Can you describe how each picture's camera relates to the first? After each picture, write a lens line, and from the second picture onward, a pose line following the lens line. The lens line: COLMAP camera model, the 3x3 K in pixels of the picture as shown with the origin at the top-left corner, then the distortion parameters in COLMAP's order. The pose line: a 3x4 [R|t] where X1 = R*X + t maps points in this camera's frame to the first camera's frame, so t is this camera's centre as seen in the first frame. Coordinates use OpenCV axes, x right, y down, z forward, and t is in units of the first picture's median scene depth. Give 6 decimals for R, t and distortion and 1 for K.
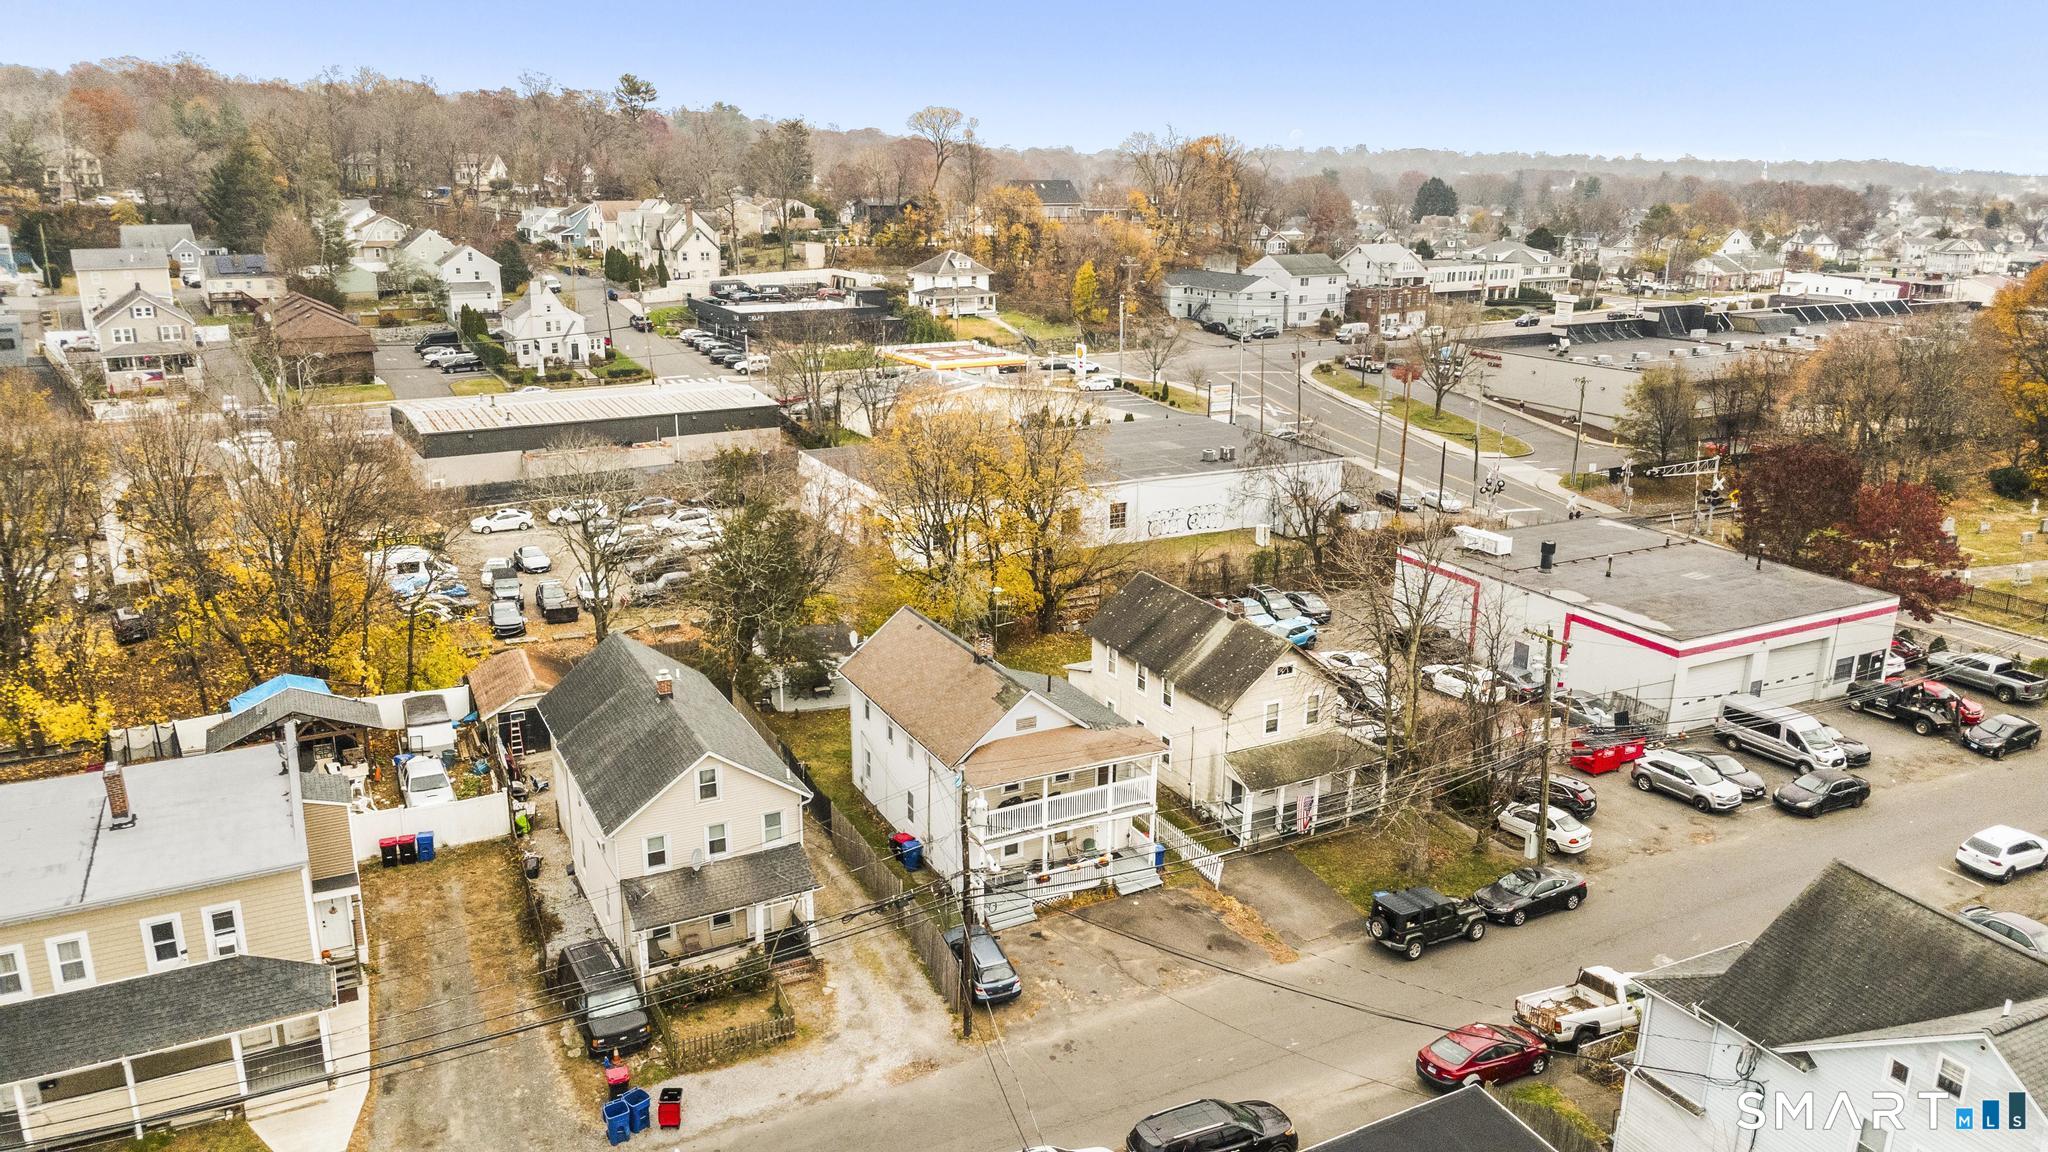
lens RADIAL K [[1446.0, 0, 1033.2], [0, 1446.0, 569.9], [0, 0, 1]] dist [0.014237, -0.014604]
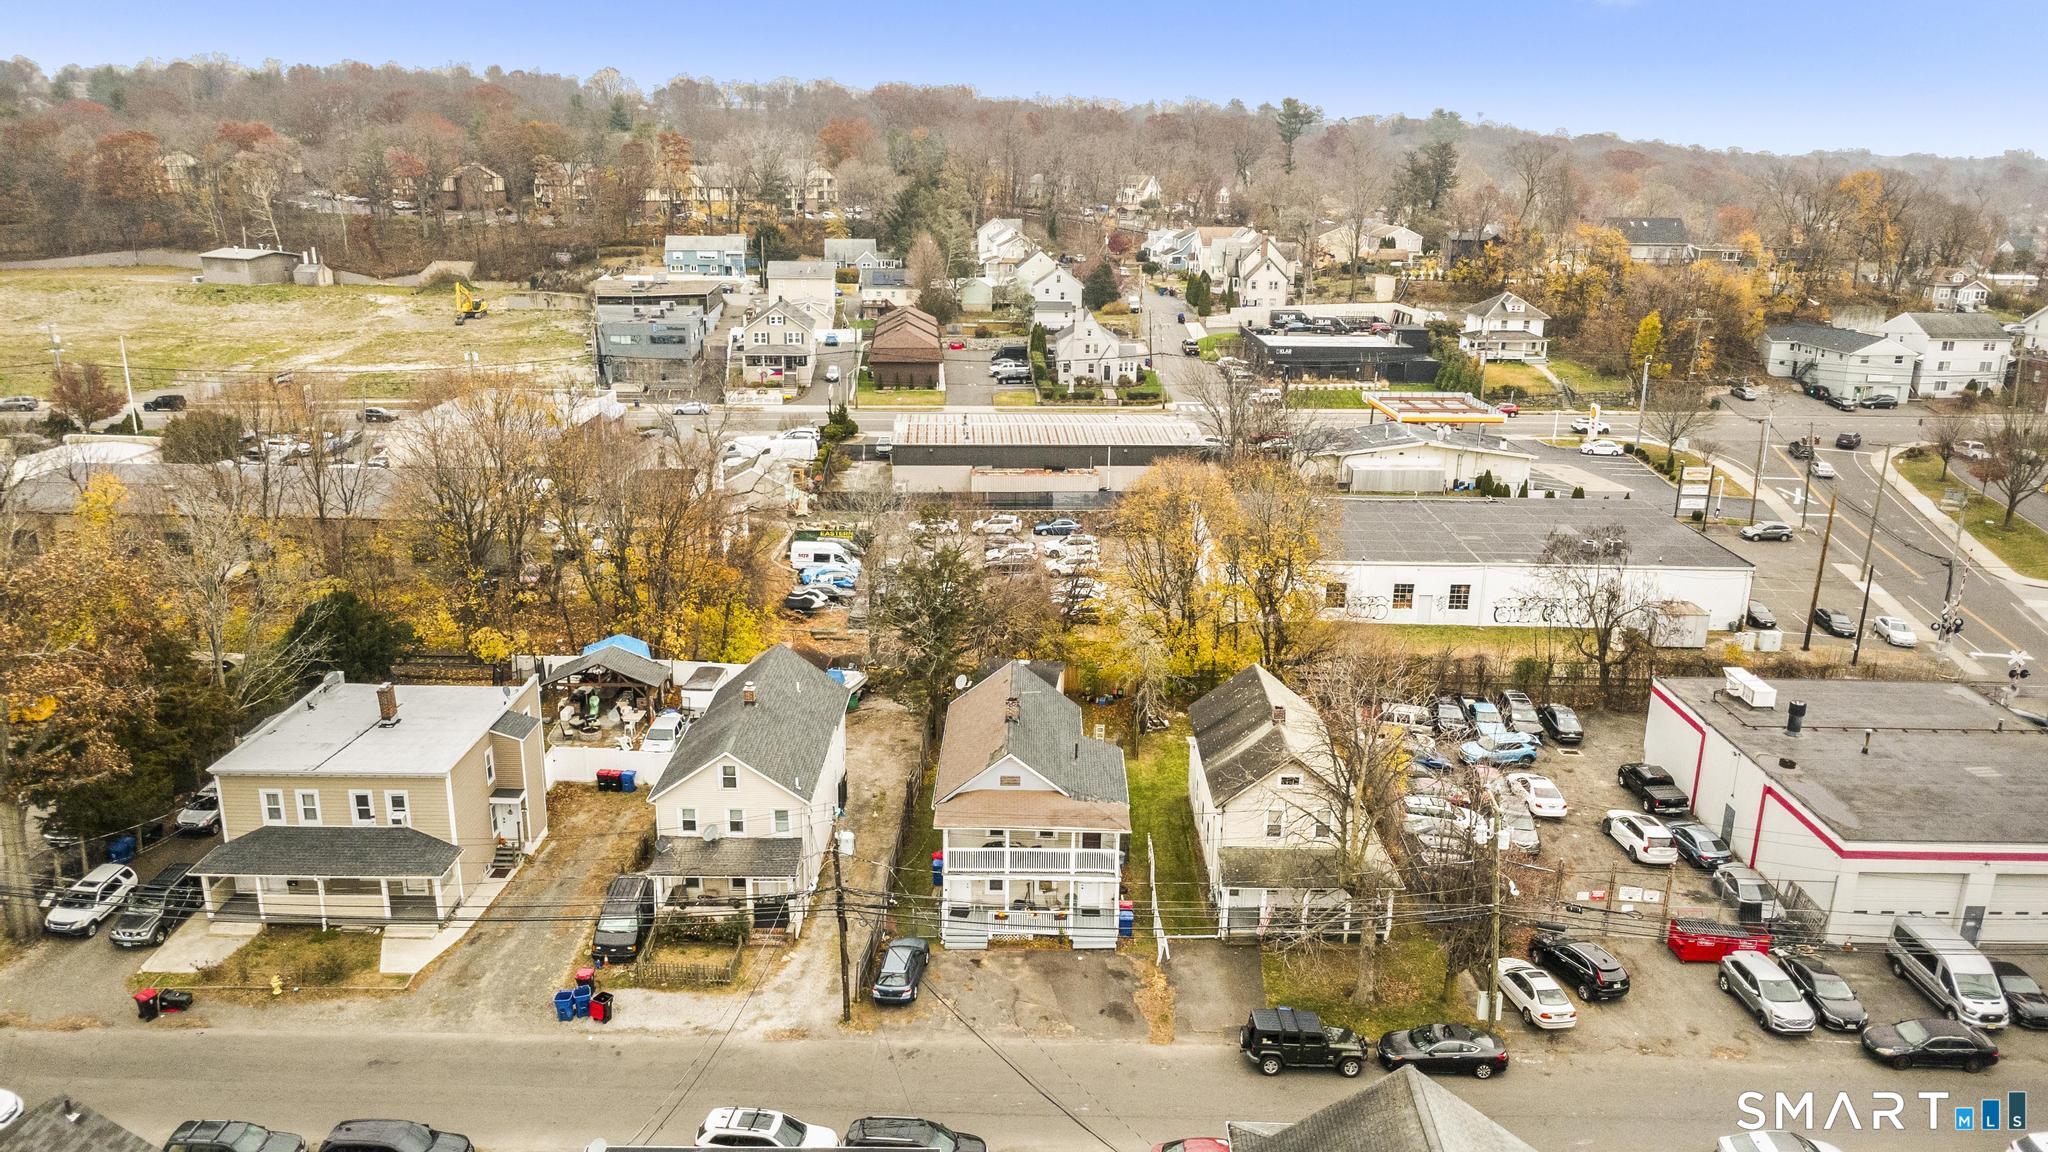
lens RADIAL K [[1446.0, 0, 1035.1], [0, 1446.0, 576.1], [0, 0, 1]] dist [0.014237, -0.014604]
pose [[0.882809, 0.137324, -0.449210, 0.331337], [-0.135217, 0.990127, 0.036947, -0.065869], [0.449849, 0.028124, 0.892662, -0.017660]]
